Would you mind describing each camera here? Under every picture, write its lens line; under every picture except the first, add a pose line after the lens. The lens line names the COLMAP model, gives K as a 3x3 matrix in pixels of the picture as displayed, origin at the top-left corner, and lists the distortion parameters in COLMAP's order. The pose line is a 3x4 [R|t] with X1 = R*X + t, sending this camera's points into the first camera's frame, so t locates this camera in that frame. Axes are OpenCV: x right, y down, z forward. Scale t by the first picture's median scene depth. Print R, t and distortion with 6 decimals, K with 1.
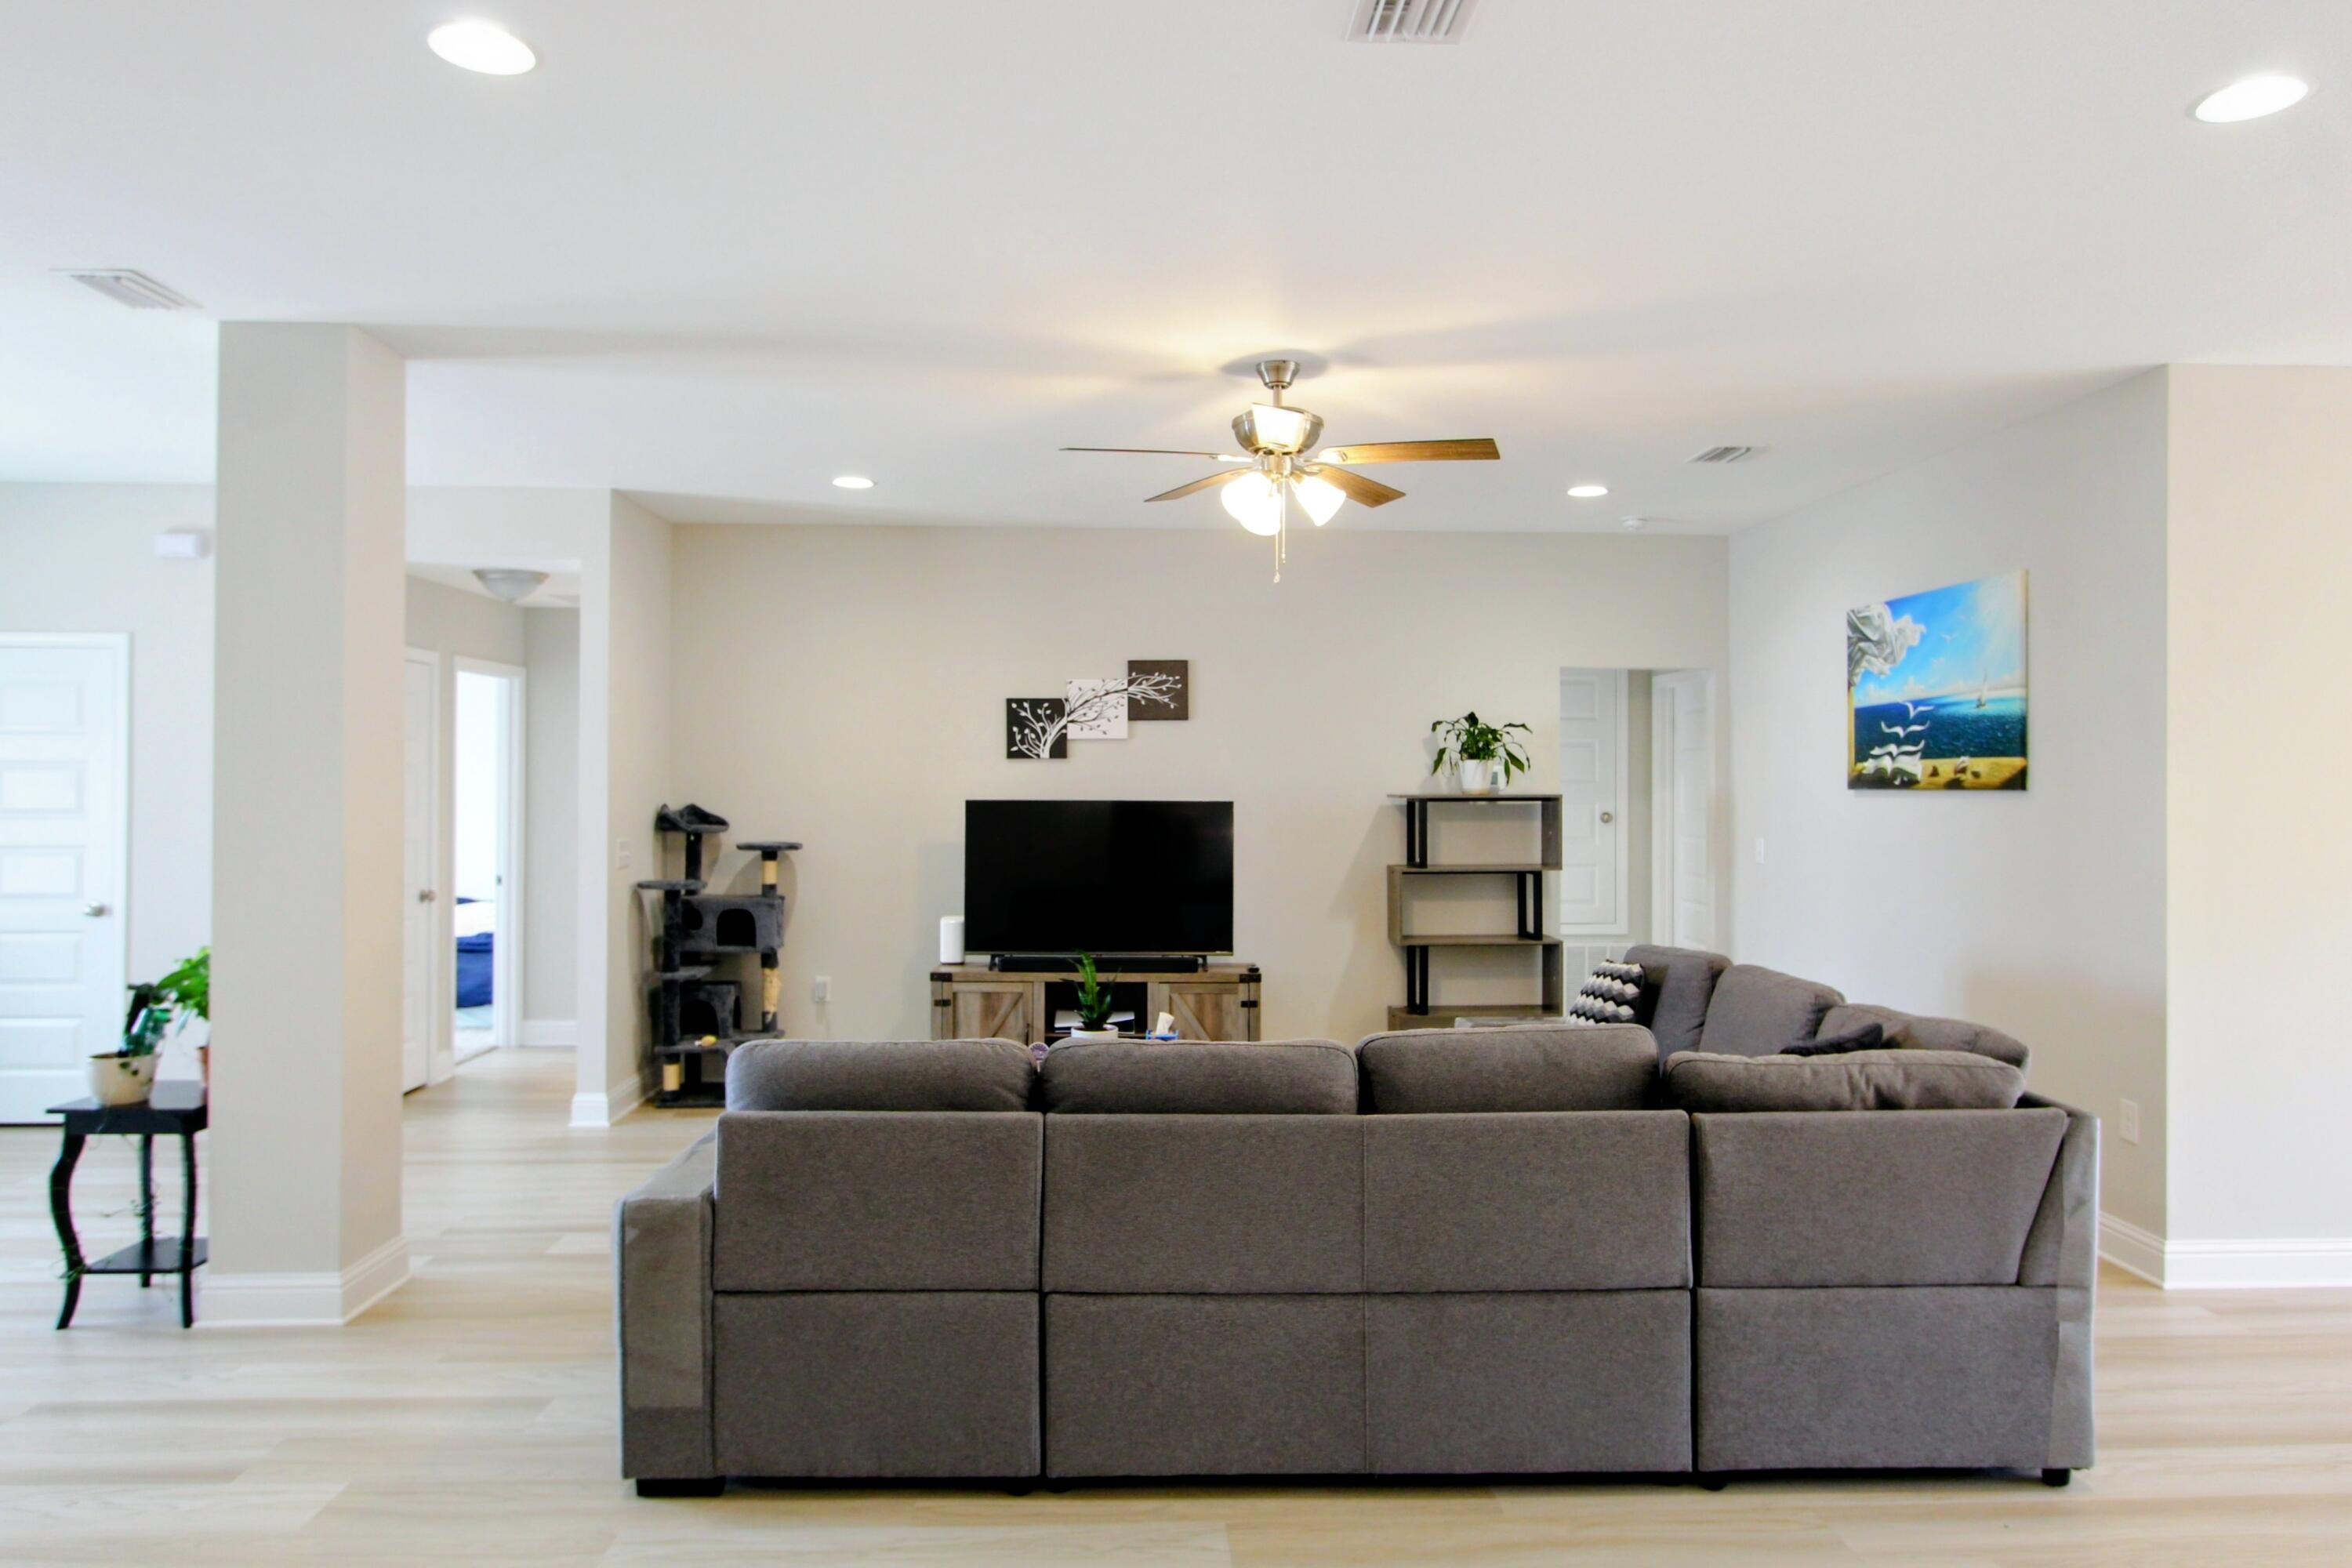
lens RADIAL K [[1473.0, 0, 1177.5], [0, 1473.0, 770.2], [0, 0, 1]] dist [-0.003339, 0.000354]
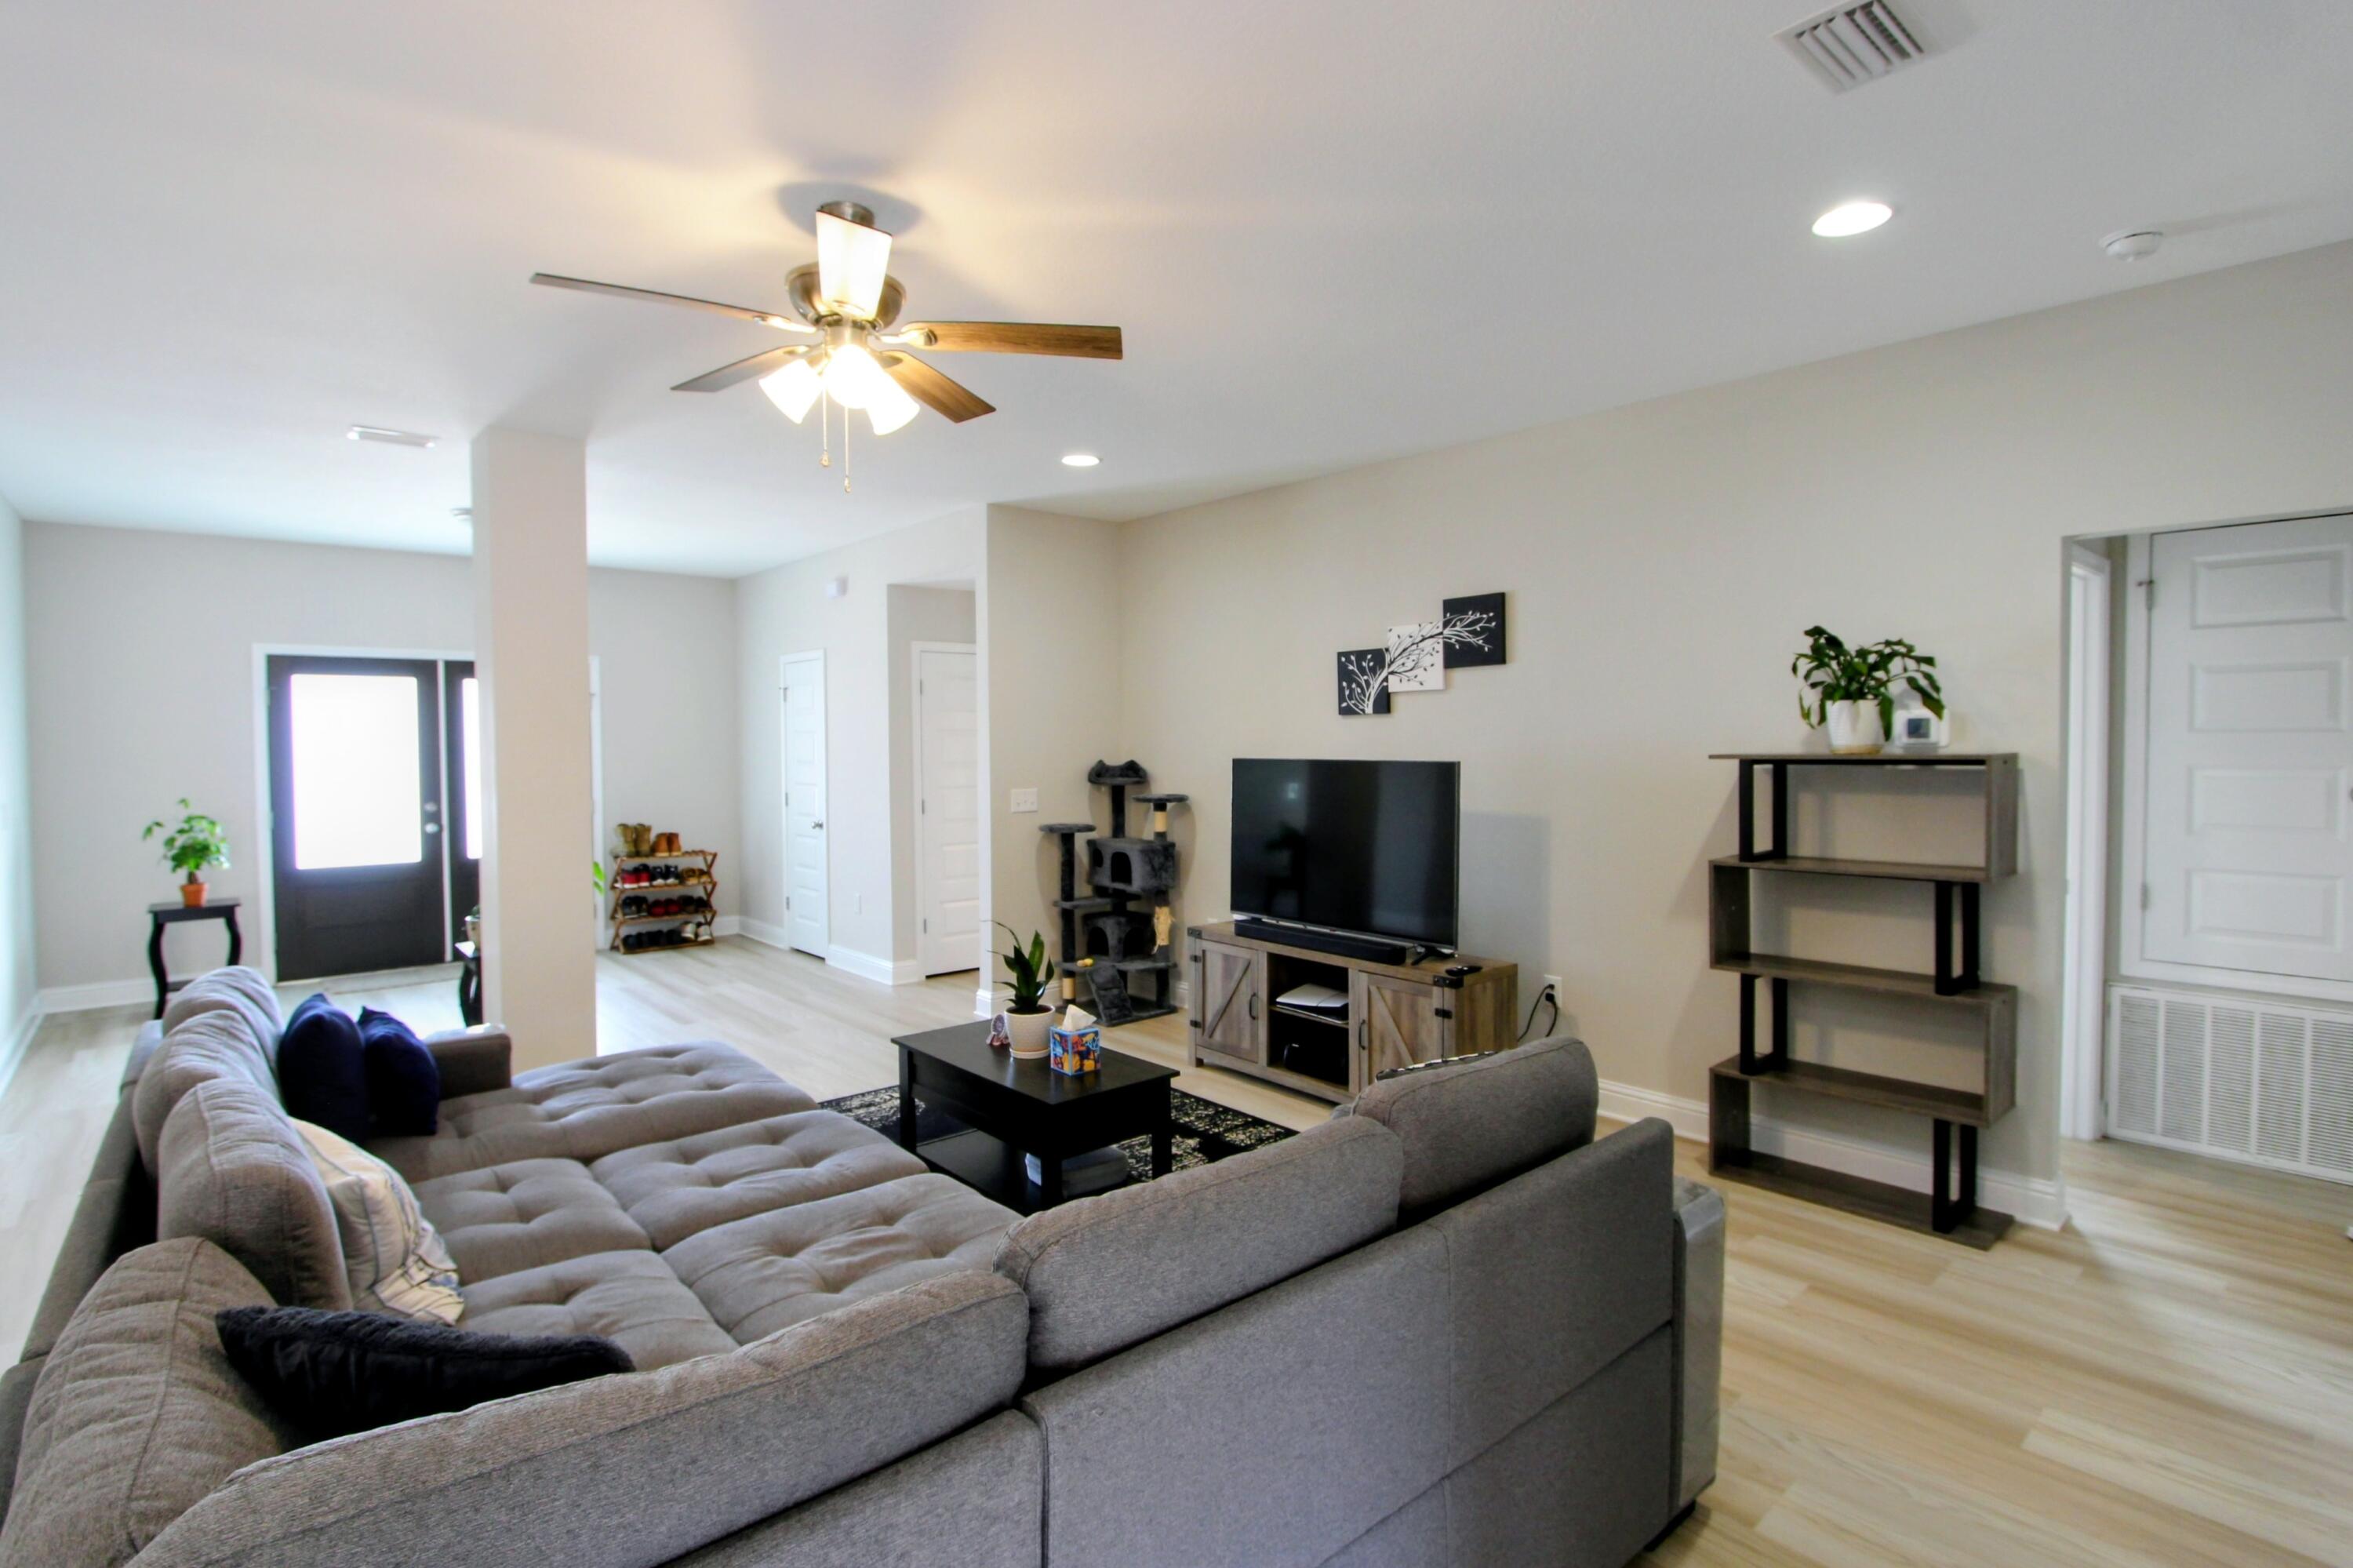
lens RADIAL K [[1105.2, 0, 1195.1], [0, 1105.2, 767.1], [0, 0, 1]] dist [-0.019462, 0.003819]
pose [[0.643444, 0.010690, -0.765419, 0.396206], [0.011119, 0.999666, 0.023309, 0.008593], [0.765413, -0.023509, 0.643110, 0.485126]]
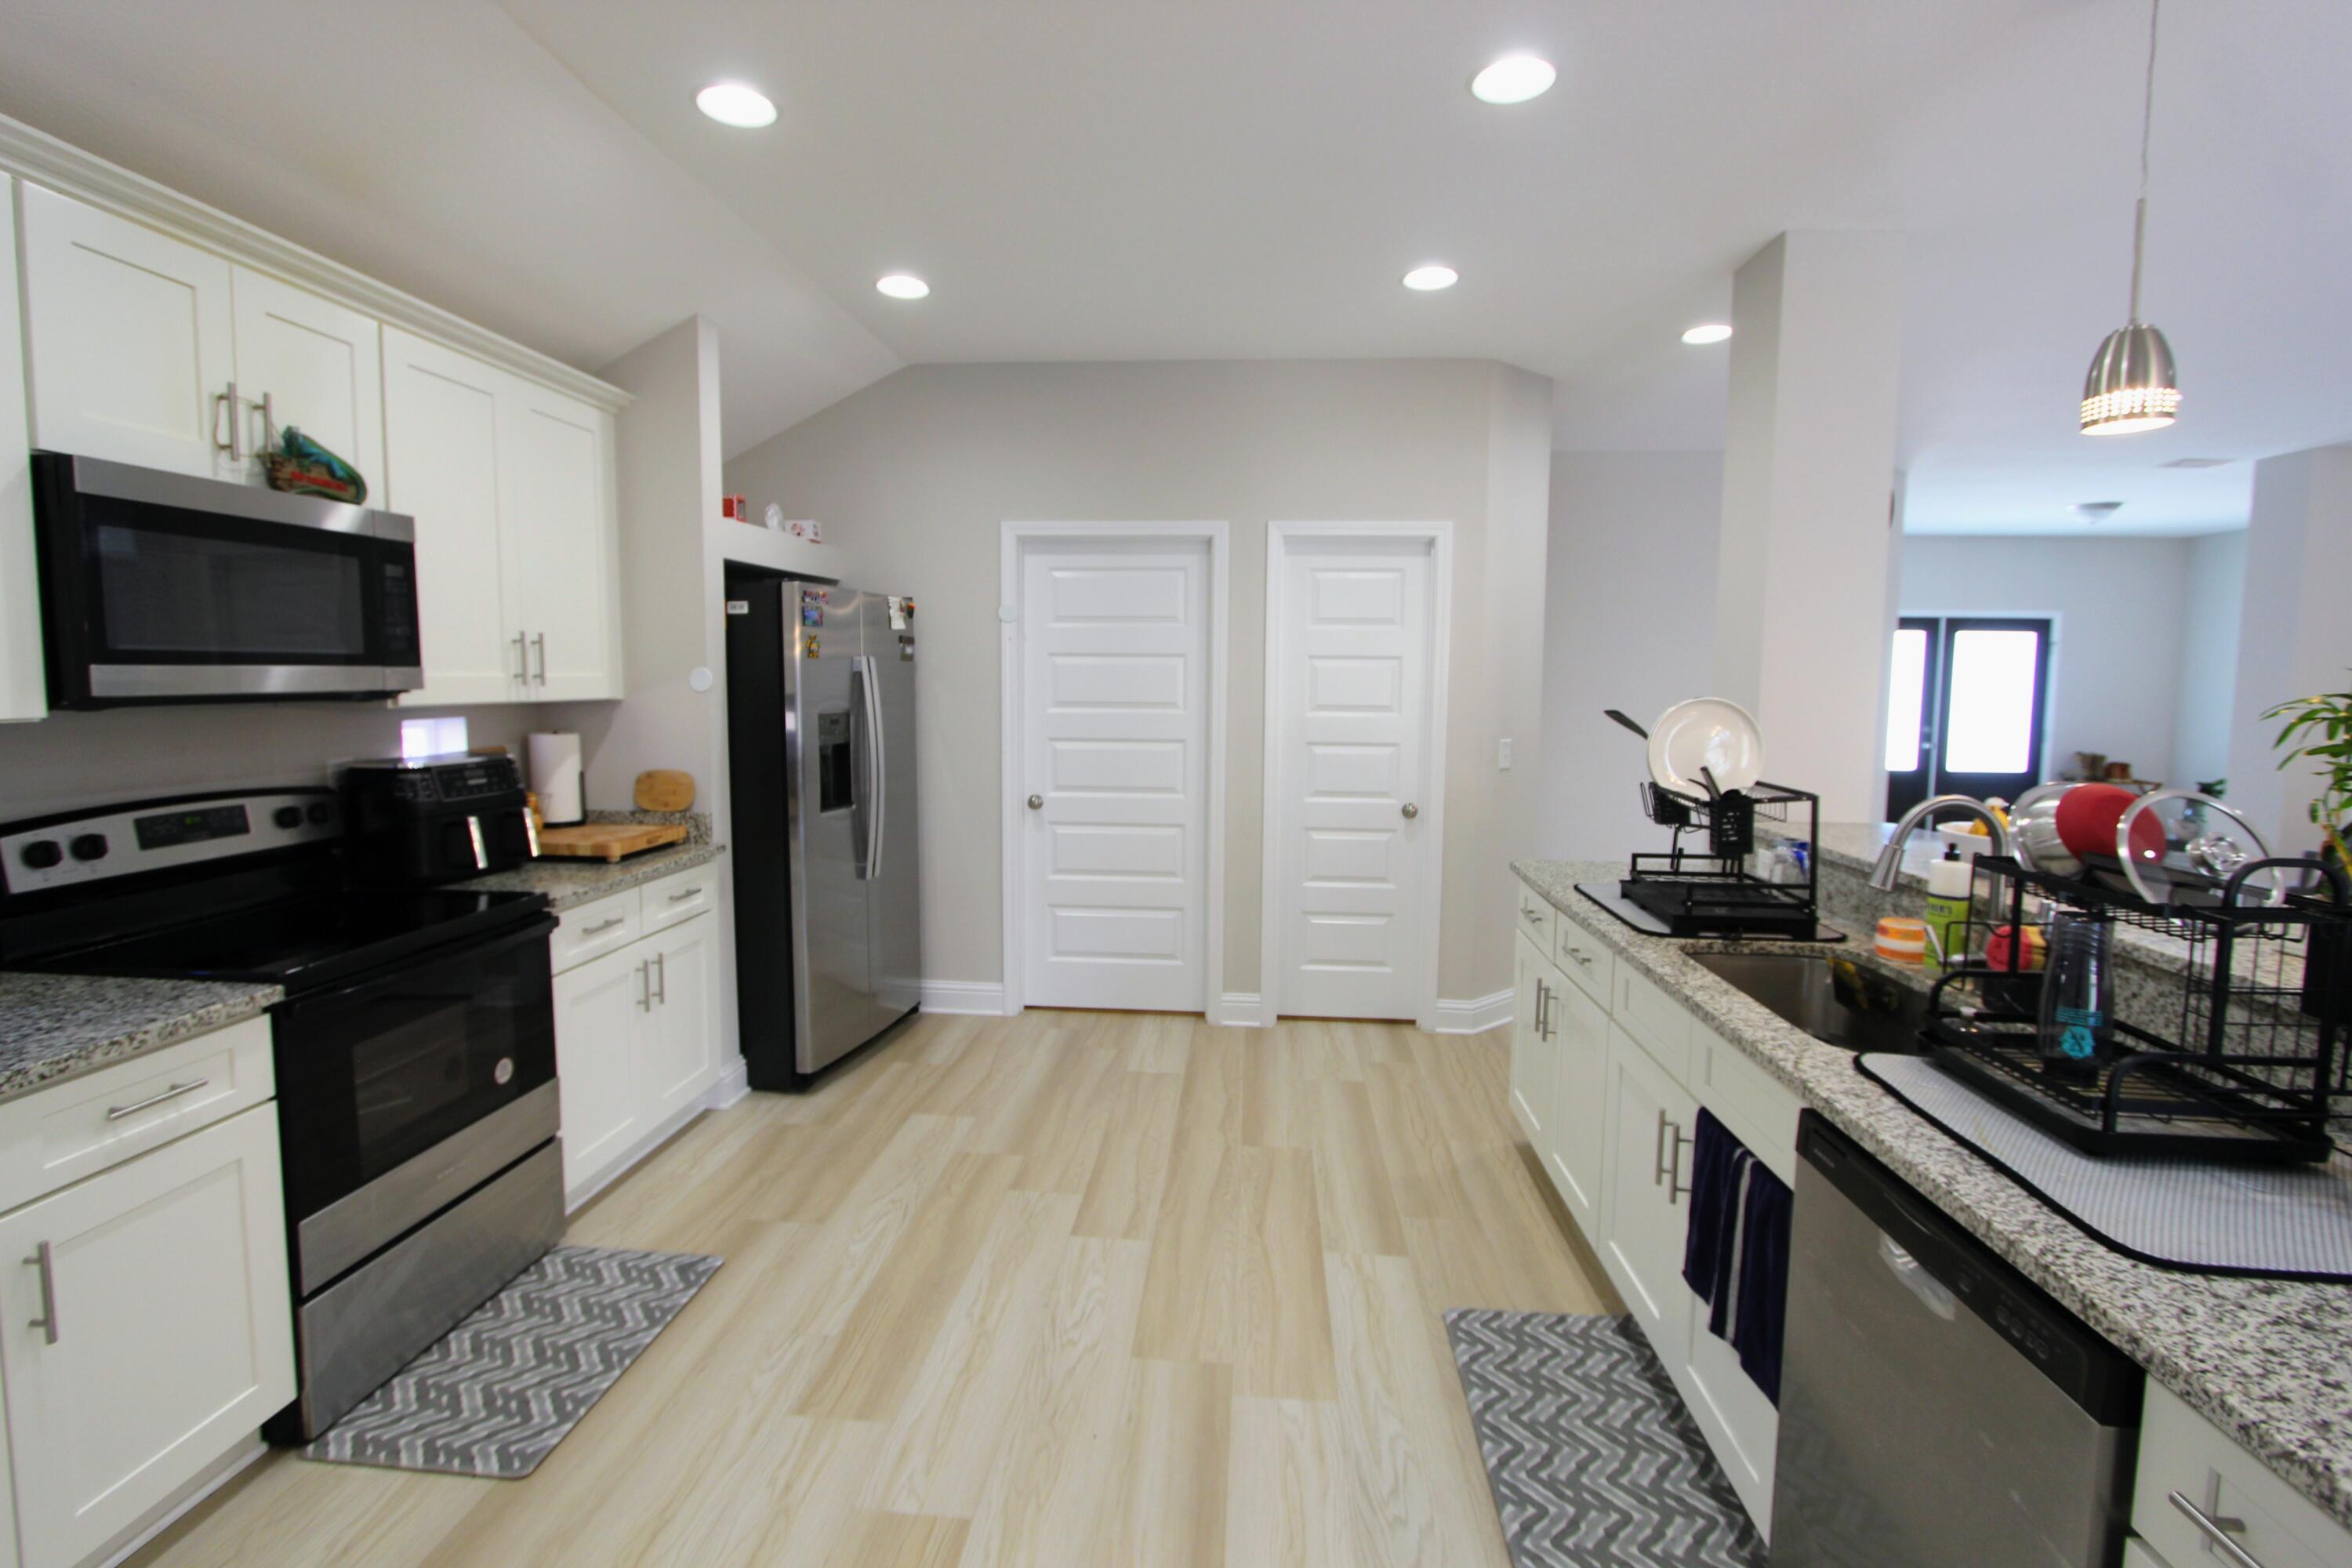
lens RADIAL K [[1104.7, 0, 1155.5], [0, 1104.7, 758.2], [0, 0, 1]] dist [-0.019462, 0.003819]
pose [[-0.112635, 0.074920, -0.990808, 0.581766], [-0.007387, 0.997063, 0.076233, 0.001726], [0.993609, 0.015905, -0.111751, -0.183781]]
